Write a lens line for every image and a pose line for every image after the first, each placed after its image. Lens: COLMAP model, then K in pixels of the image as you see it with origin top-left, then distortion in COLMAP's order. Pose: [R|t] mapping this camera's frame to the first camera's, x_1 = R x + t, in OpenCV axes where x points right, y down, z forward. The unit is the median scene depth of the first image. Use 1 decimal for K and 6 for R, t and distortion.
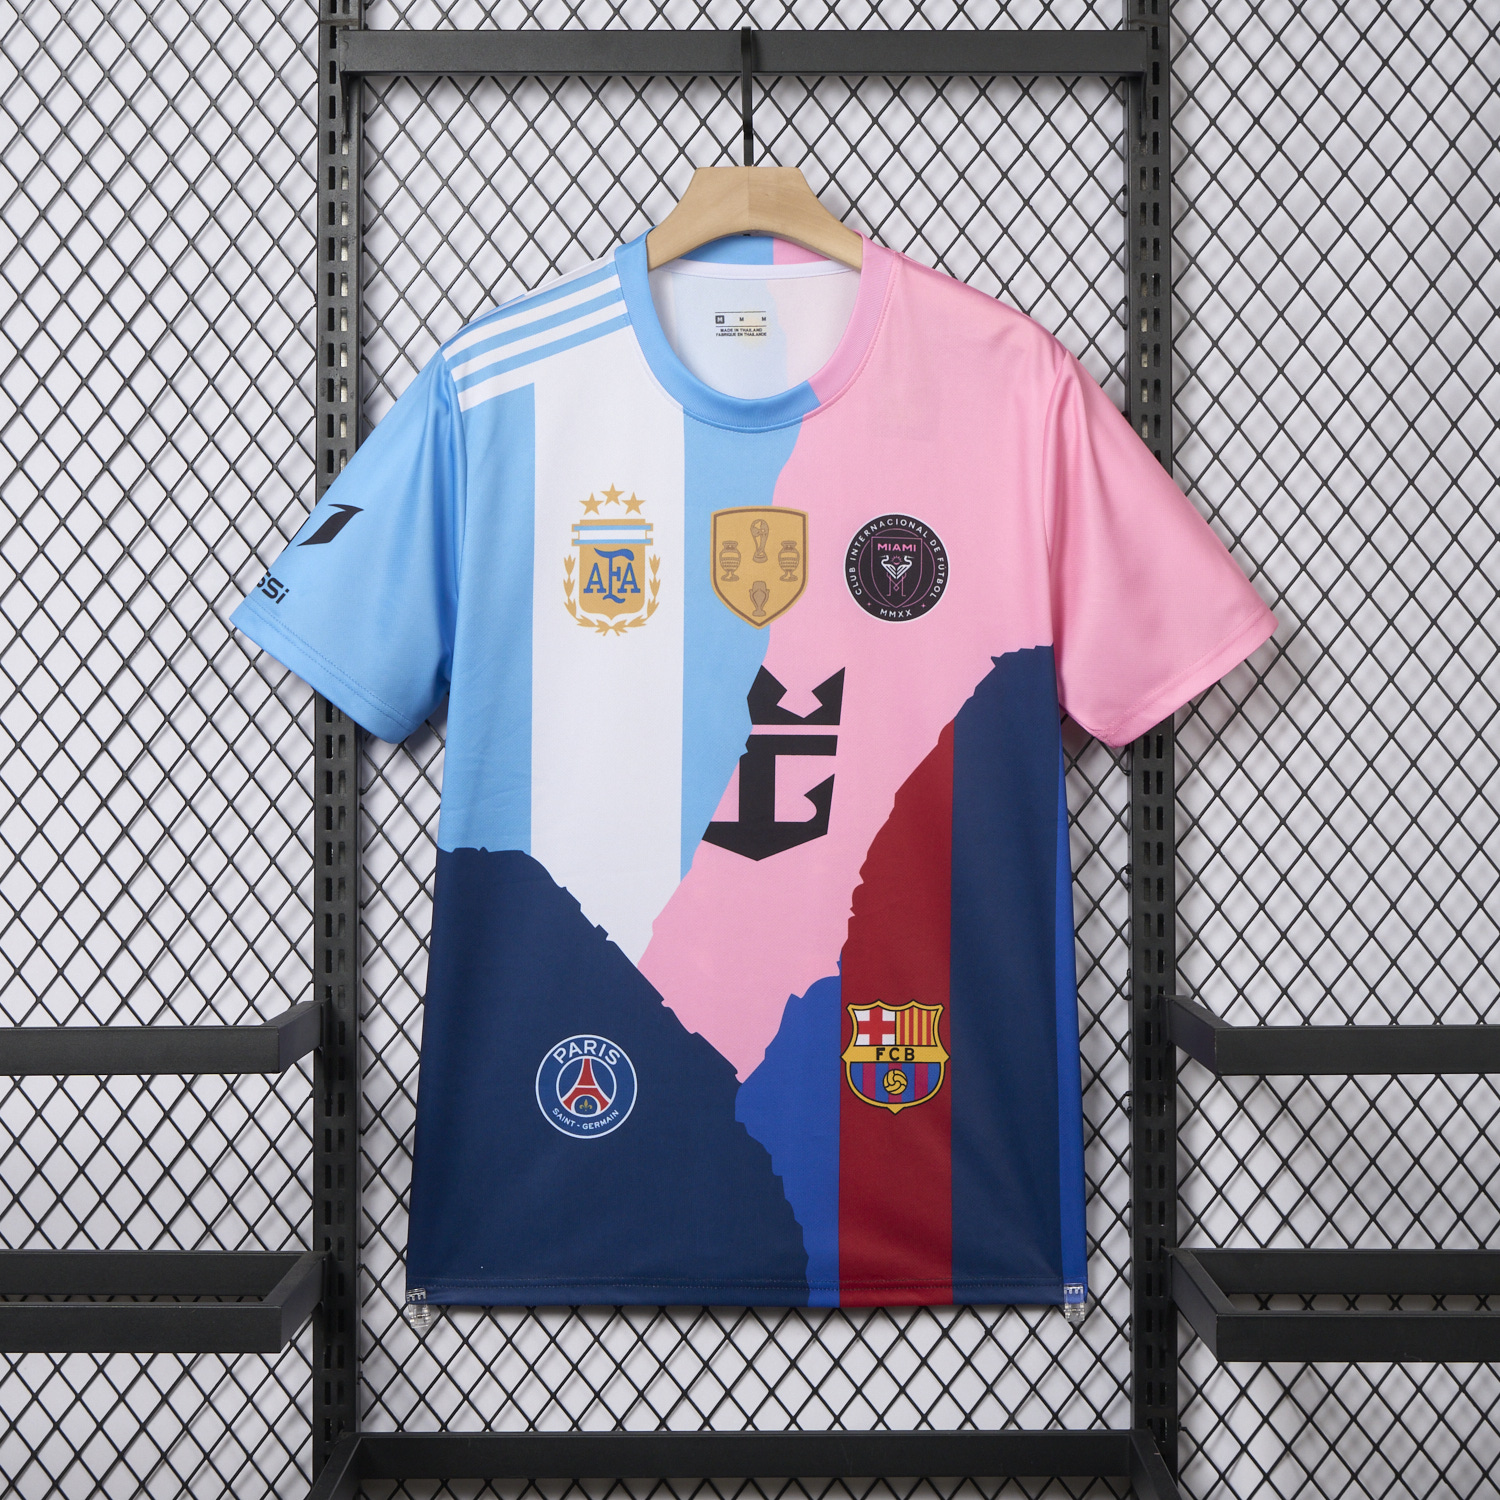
lens RADIAL K [[3516.9, 0, 755.5], [0, 3516.9, 747.6], [0, 0, 1]] dist [-0.106587, 0.000000]
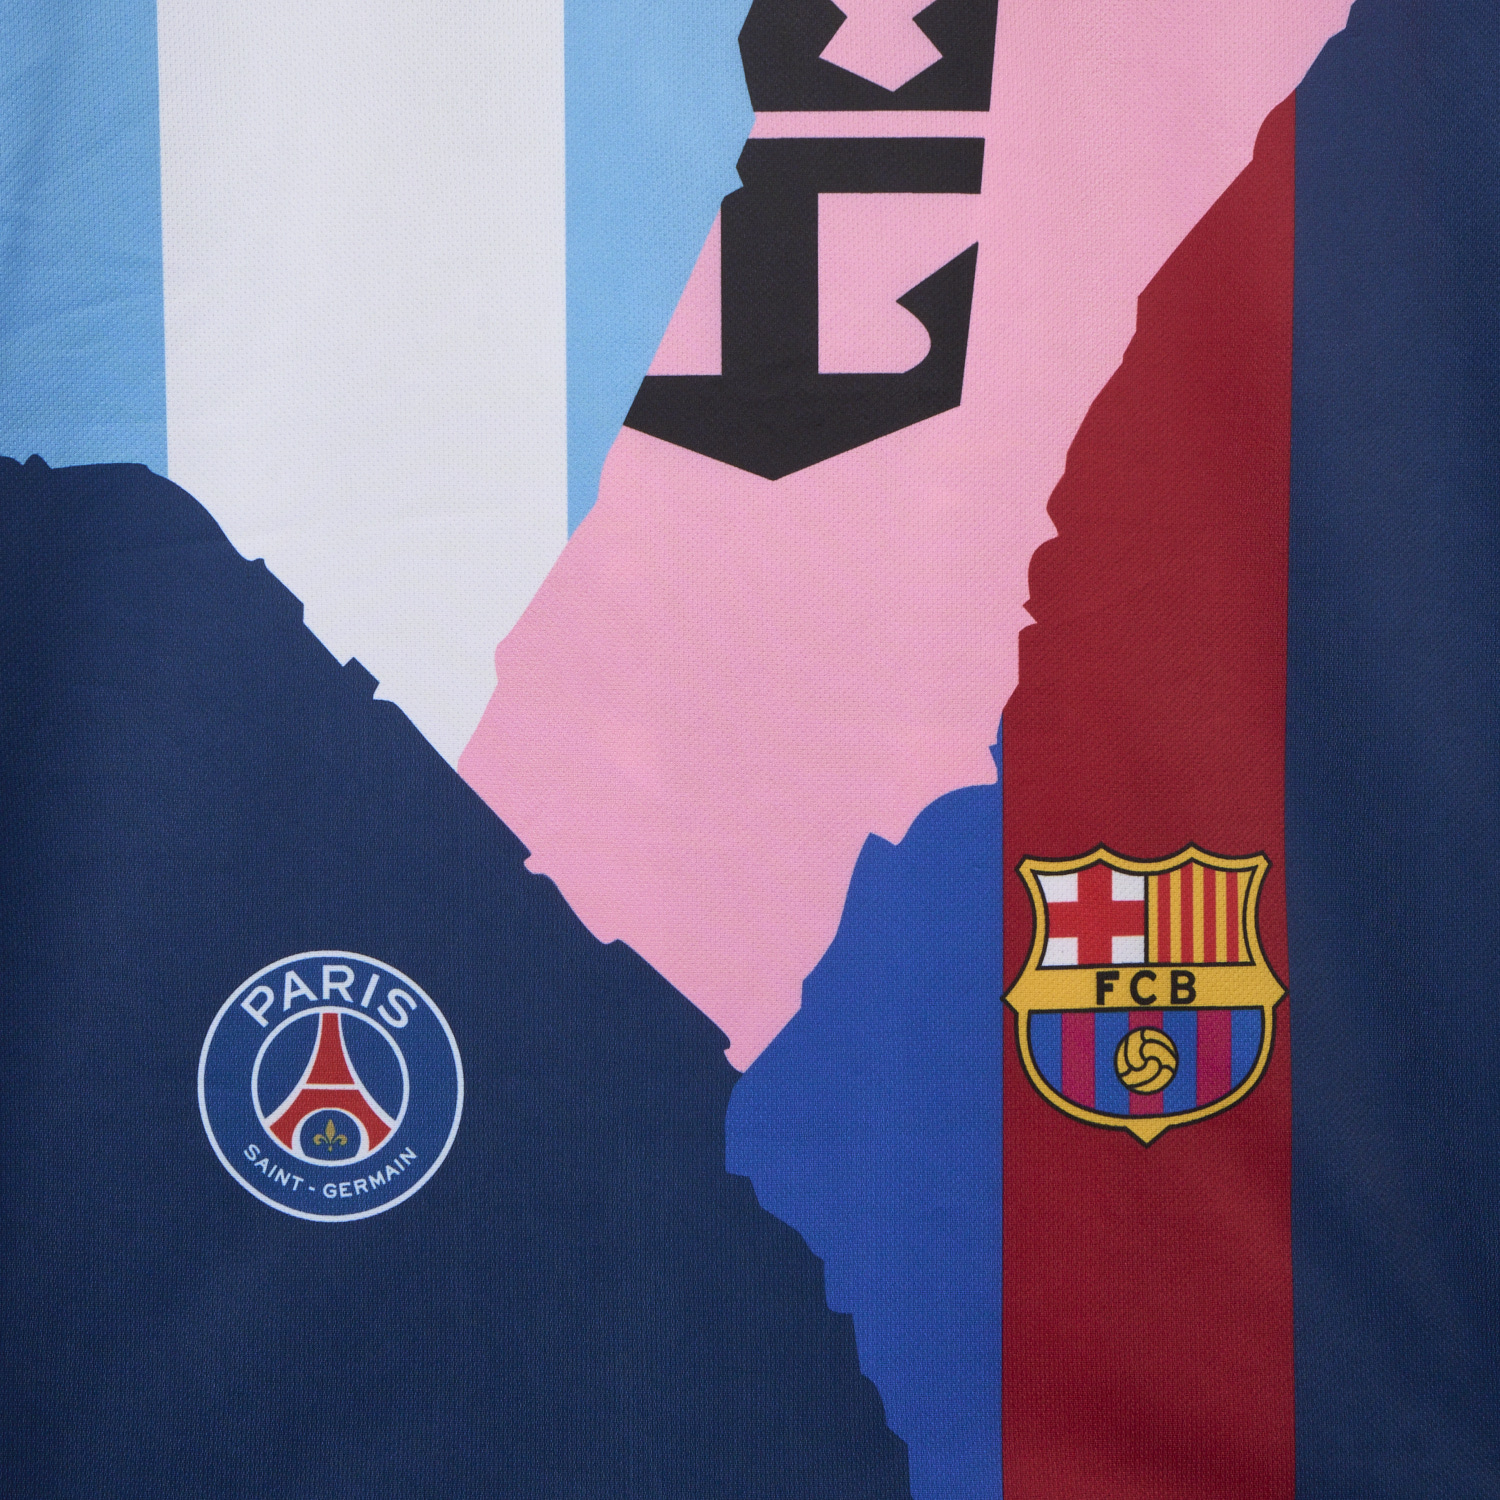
lens RADIAL K [[3516.9, 0, 744.1], [0, 3516.9, 755.2], [0, 0, 1]] dist [-0.106587, 0.000000]
pose [[0.999445, -0.018741, 0.027547, -0.013351], [0.015933, 0.994979, 0.098812, 0.024359], [-0.029261, -0.098319, 0.994725, 0.628017]]
